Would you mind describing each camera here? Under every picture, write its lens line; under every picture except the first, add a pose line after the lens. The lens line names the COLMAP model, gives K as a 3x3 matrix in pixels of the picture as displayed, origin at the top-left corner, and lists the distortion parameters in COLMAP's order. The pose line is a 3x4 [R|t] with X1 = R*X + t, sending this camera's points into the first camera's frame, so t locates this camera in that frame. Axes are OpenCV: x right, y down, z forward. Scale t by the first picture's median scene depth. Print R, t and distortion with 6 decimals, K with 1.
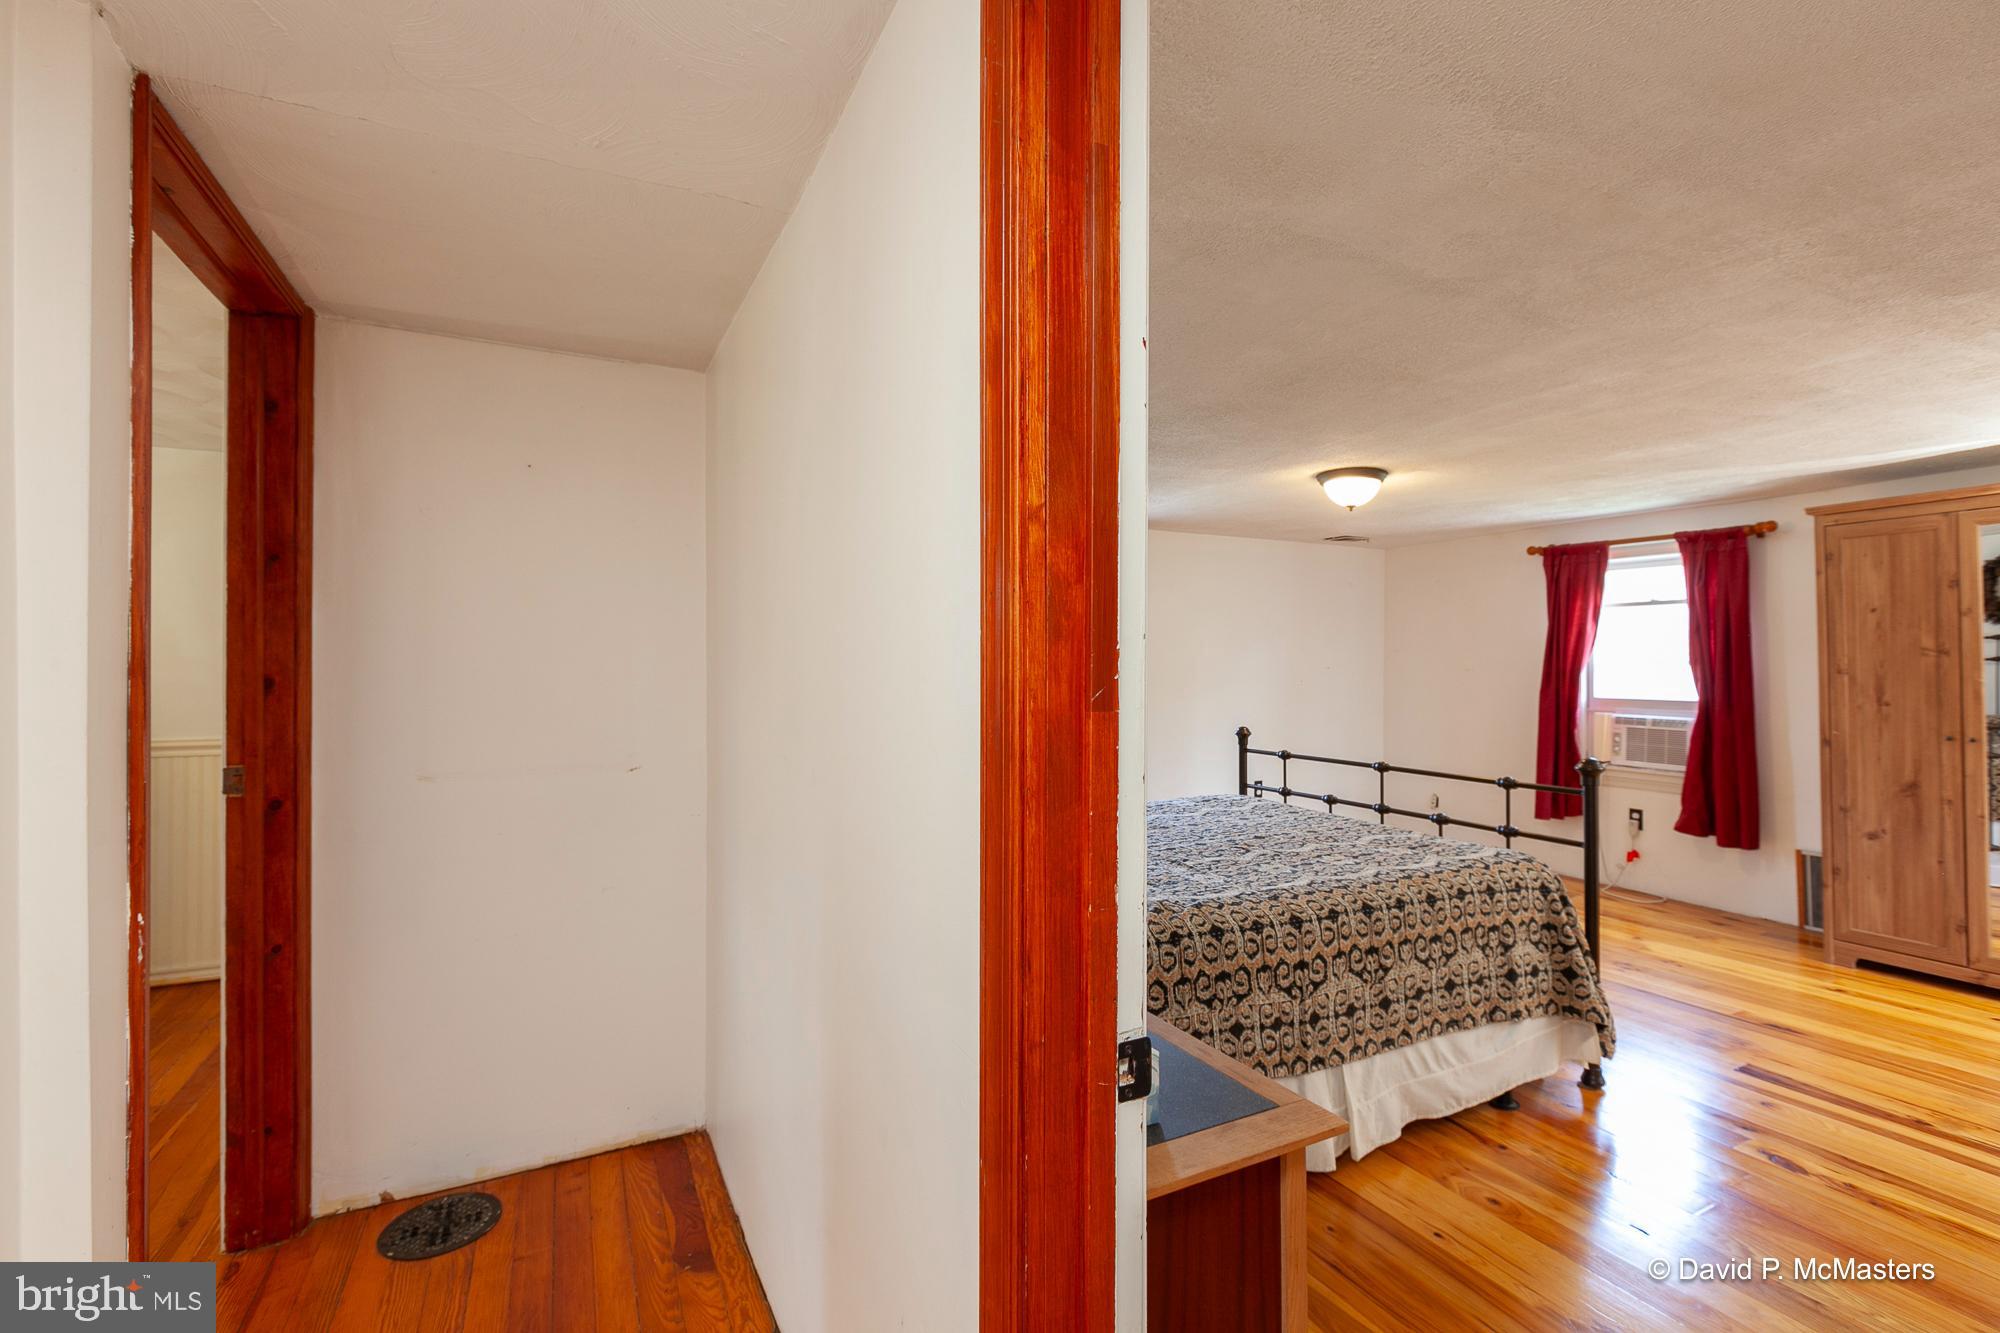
lens RADIAL K [[877.2, 0, 1015.1], [0, 877.2, 662.6], [0, 0, 1]] dist [0.000758, -0.003621]
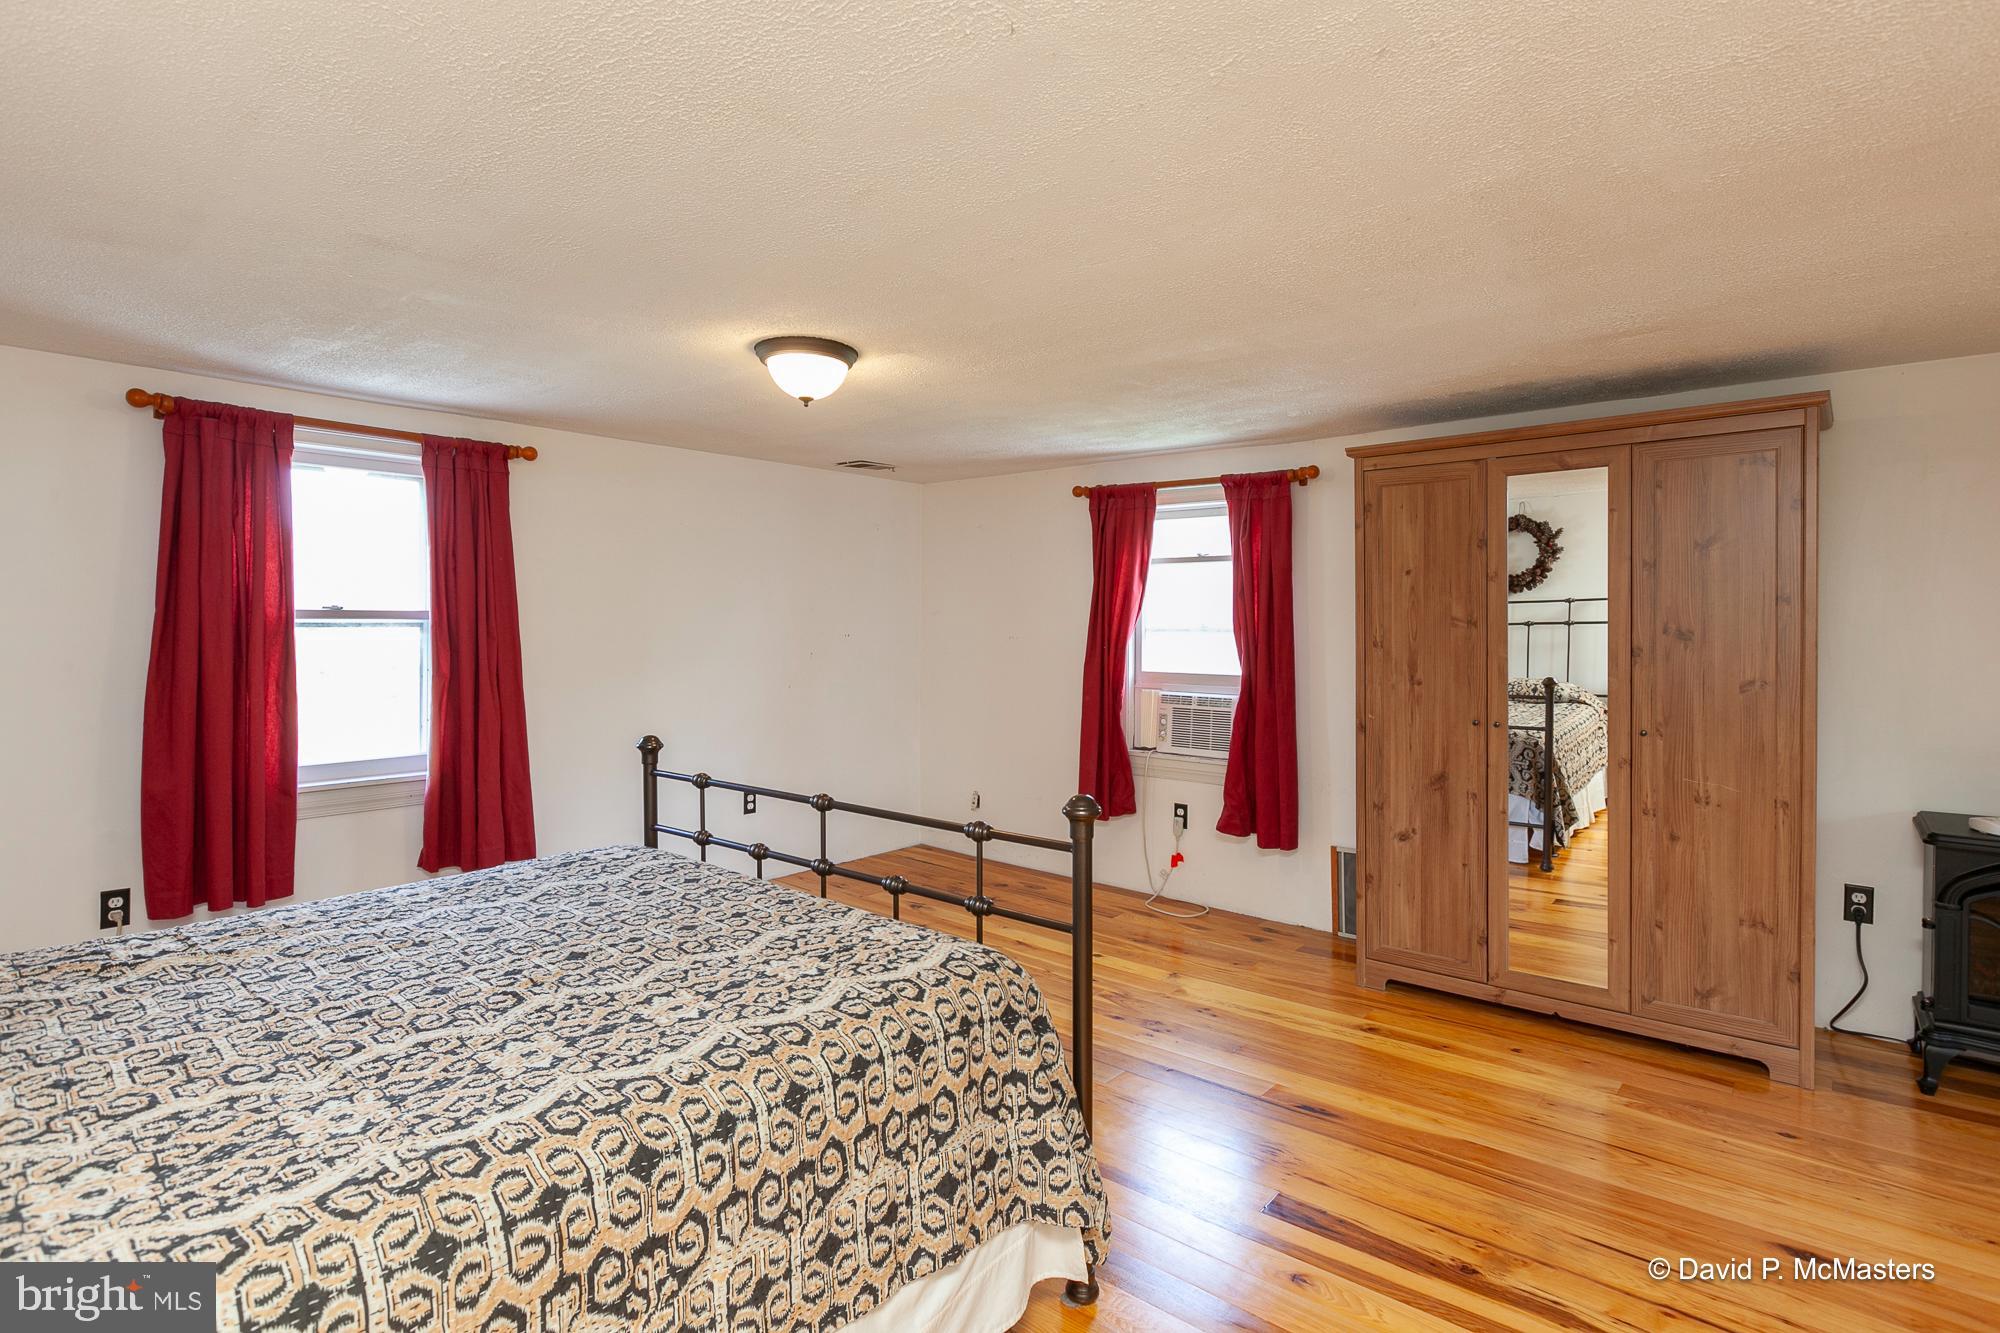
lens RADIAL K [[989.8, 0, 994.7], [0, 989.8, 658.4], [0, 0, 1]] dist [-0.000672, -0.001685]
pose [[0.920182, -0.014062, 0.391239, 0.230237], [-0.001153, 0.999253, 0.038629, -0.012686], [-0.391490, -0.035997, 0.919478, 0.265705]]
